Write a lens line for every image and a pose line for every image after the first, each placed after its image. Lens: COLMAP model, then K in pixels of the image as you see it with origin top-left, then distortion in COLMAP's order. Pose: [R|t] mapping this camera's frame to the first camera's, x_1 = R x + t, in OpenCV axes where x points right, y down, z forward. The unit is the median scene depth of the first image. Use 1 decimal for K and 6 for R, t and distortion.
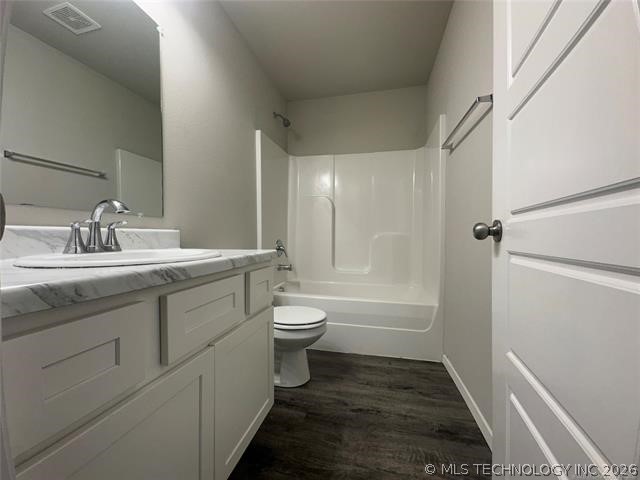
lens RADIAL K [[254.0, 0, 320.7], [0, 254.0, 238.1], [0, 0, 1]] dist [-0.000986, 0.000444]
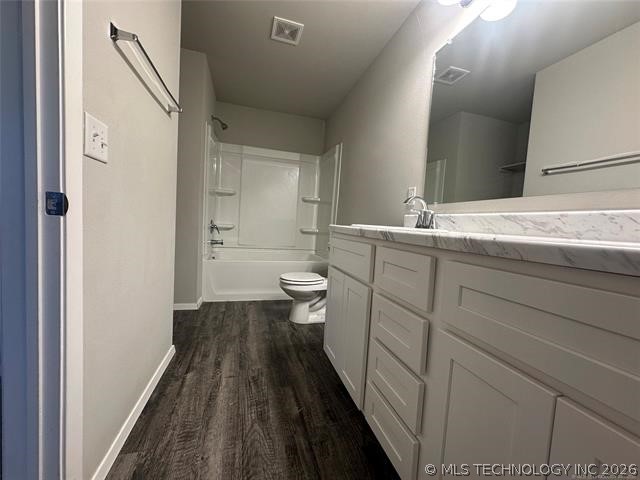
lens RADIAL K [[254.0, 0, 319.4], [0, 254.0, 239.0], [0, 0, 1]] dist [-0.000986, 0.000444]
pose [[-0.871084, -0.022322, -0.490627, 0.397839], [-0.065759, 0.995273, 0.071471, 0.061702], [0.486712, 0.094520, -0.868434, 1.618184]]
